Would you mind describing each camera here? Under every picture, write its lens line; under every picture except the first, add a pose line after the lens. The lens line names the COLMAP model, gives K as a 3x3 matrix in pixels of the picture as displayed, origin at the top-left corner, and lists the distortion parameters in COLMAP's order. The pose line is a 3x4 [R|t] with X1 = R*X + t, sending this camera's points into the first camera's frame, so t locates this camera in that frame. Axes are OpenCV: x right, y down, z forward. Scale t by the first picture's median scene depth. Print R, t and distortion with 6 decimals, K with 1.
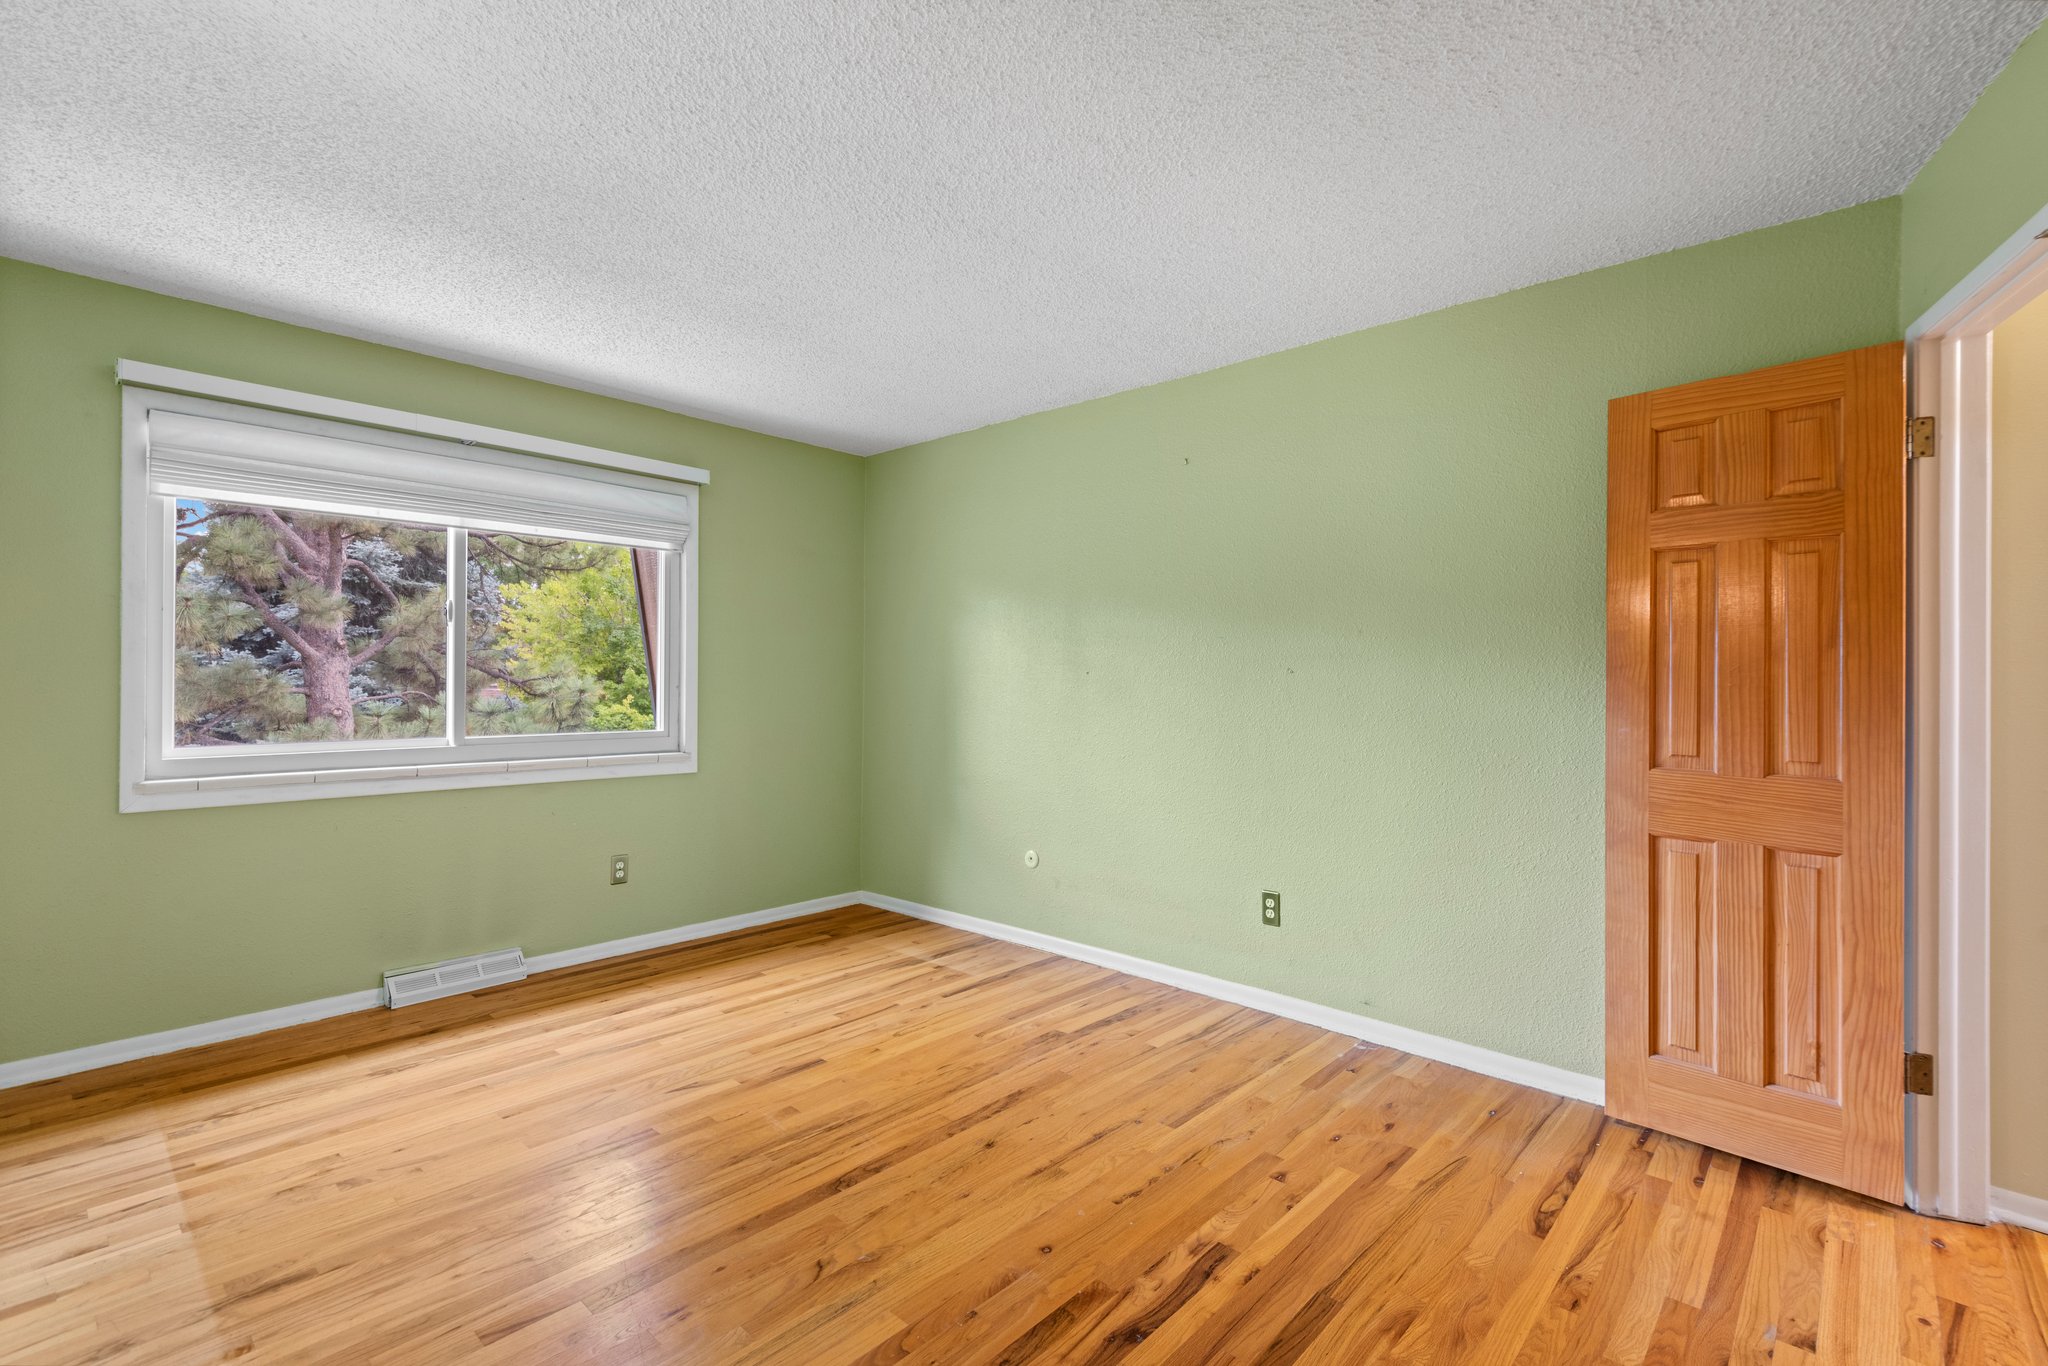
lens RADIAL K [[925.3, 0, 1042.1], [0, 925.3, 679.1], [0, 0, 1]] dist [0.028222, -0.010587]
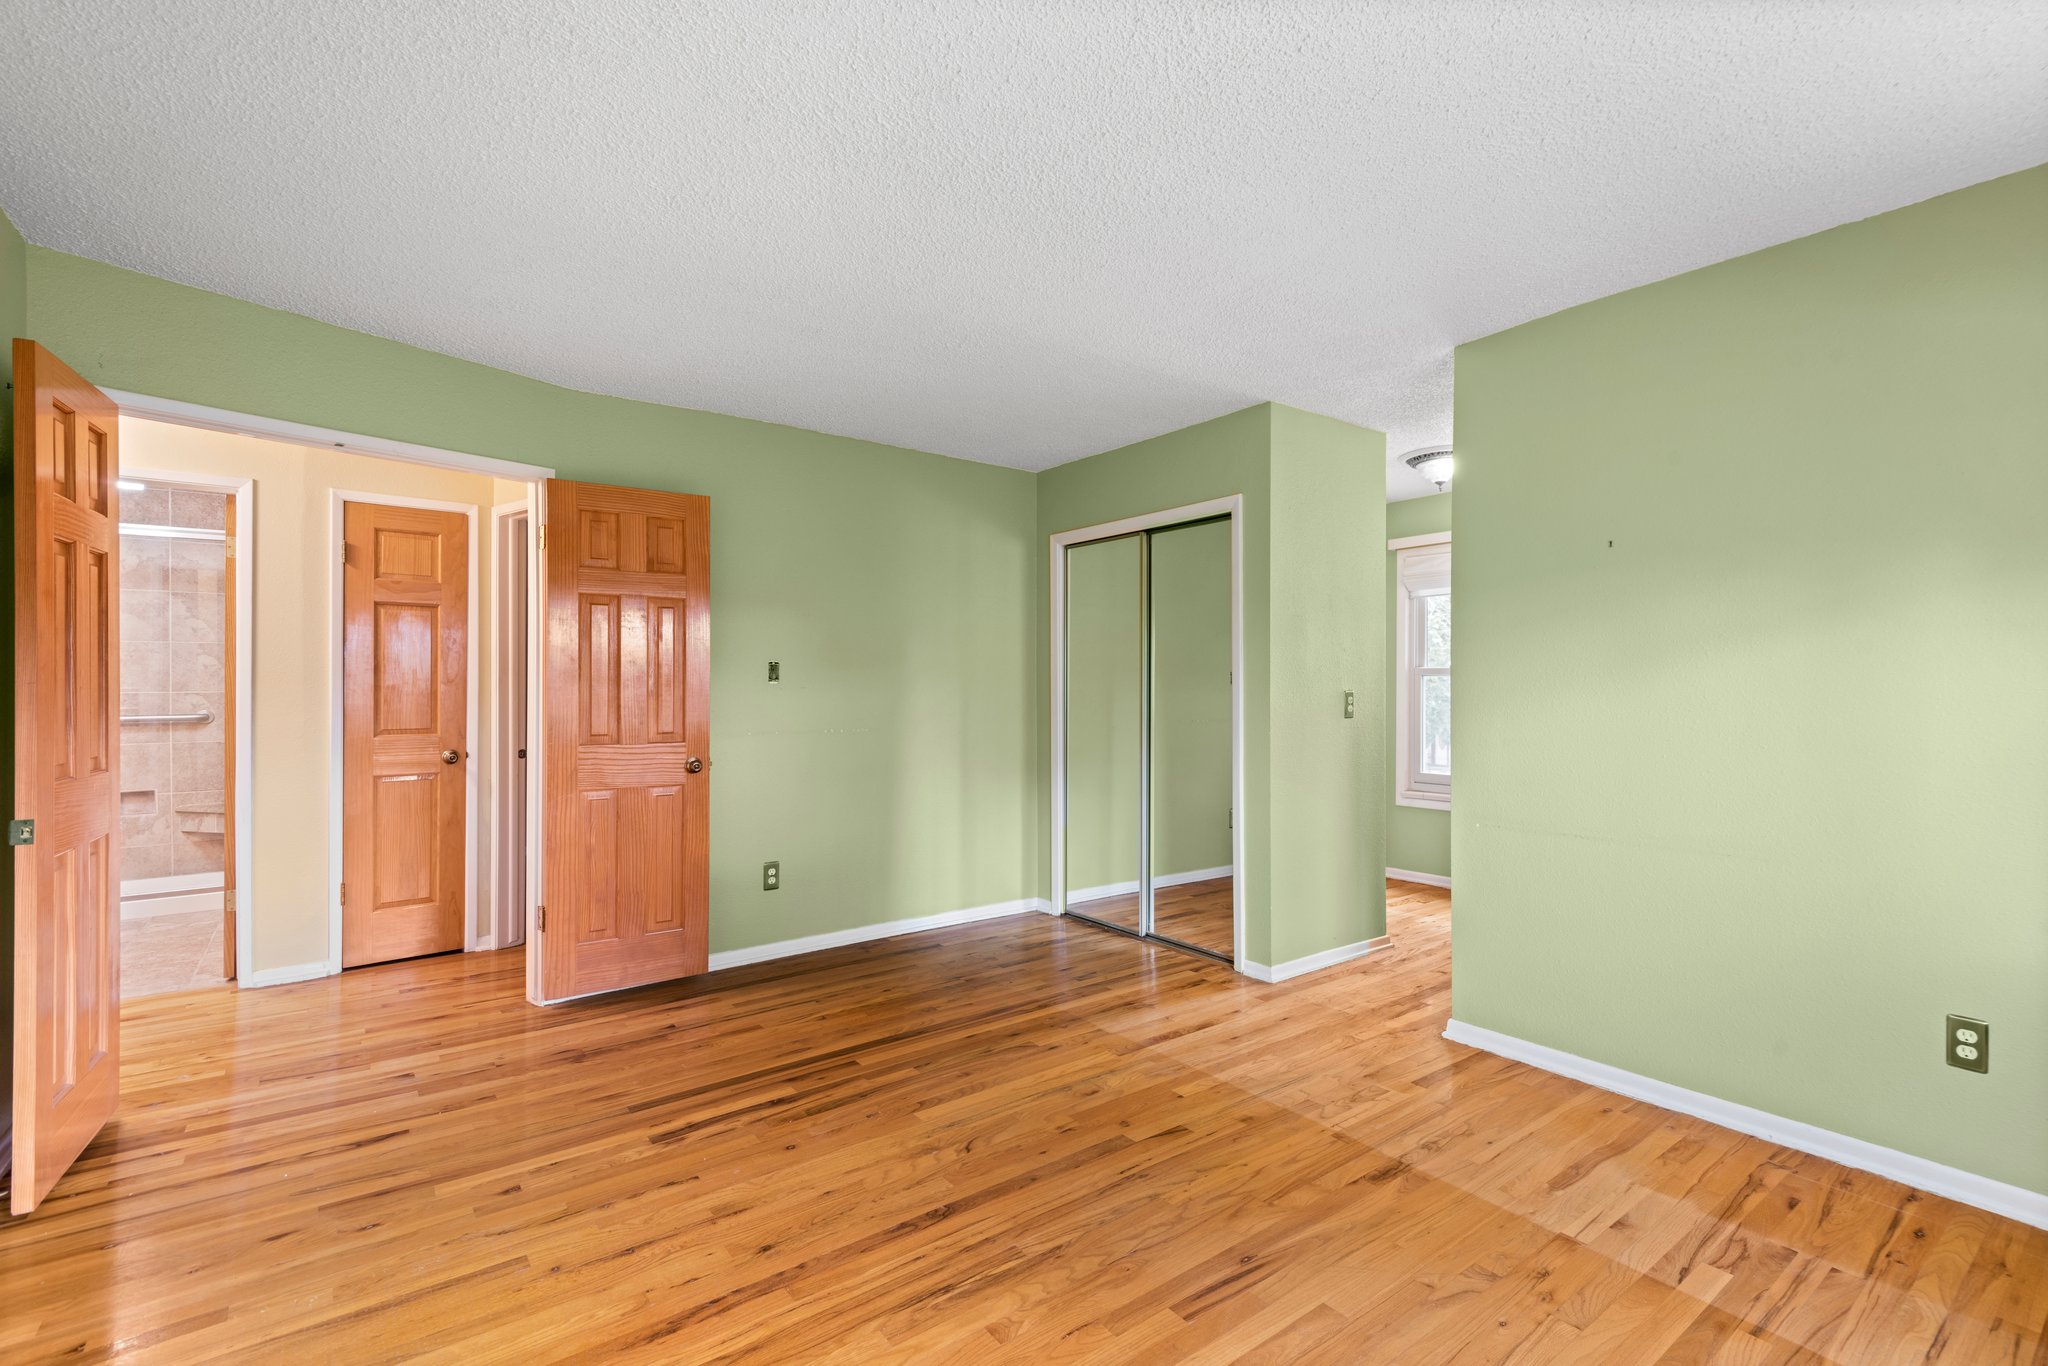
lens RADIAL K [[925.3, 0, 1029.8], [0, 925.3, 684.3], [0, 0, 1]] dist [0.028222, -0.010587]
pose [[-0.981192, -0.009135, 0.192820, -0.417388], [-0.008922, 0.999958, 0.001975, -0.007583], [-0.192830, 0.000217, -0.981232, 1.661751]]
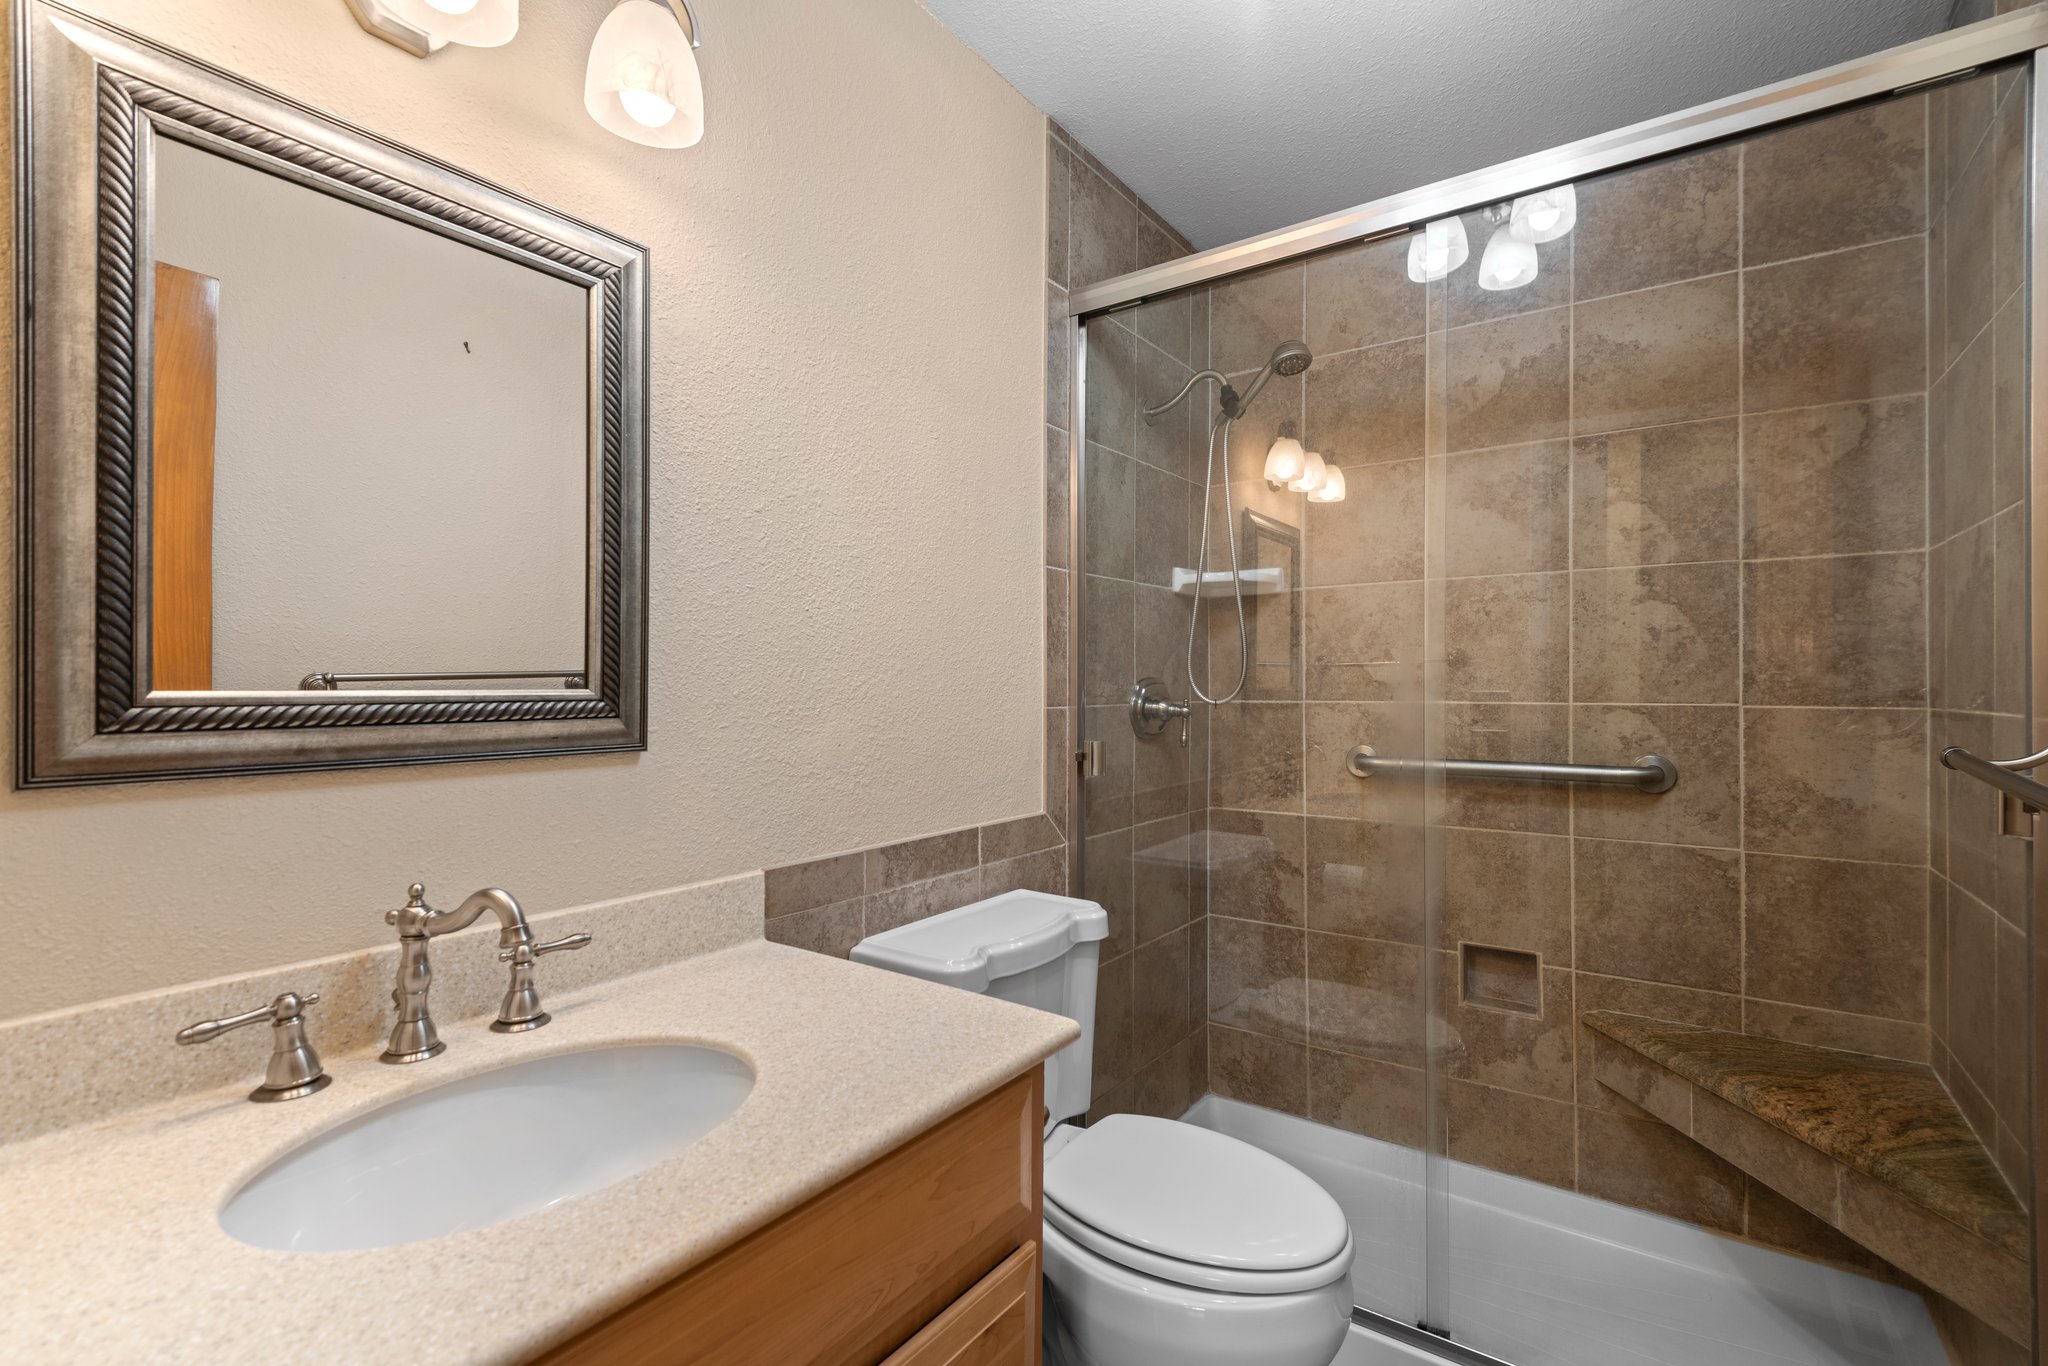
lens RADIAL K [[925.3, 0, 1029.6], [0, 925.3, 685.4], [0, 0, 1]] dist [0.028222, -0.010587]
pose [[-0.116288, 0.000074, 0.993216, 1.189859], [-0.008146, 0.999966, -0.001028, 0.020722], [-0.993182, -0.008210, -0.116284, 0.481081]]
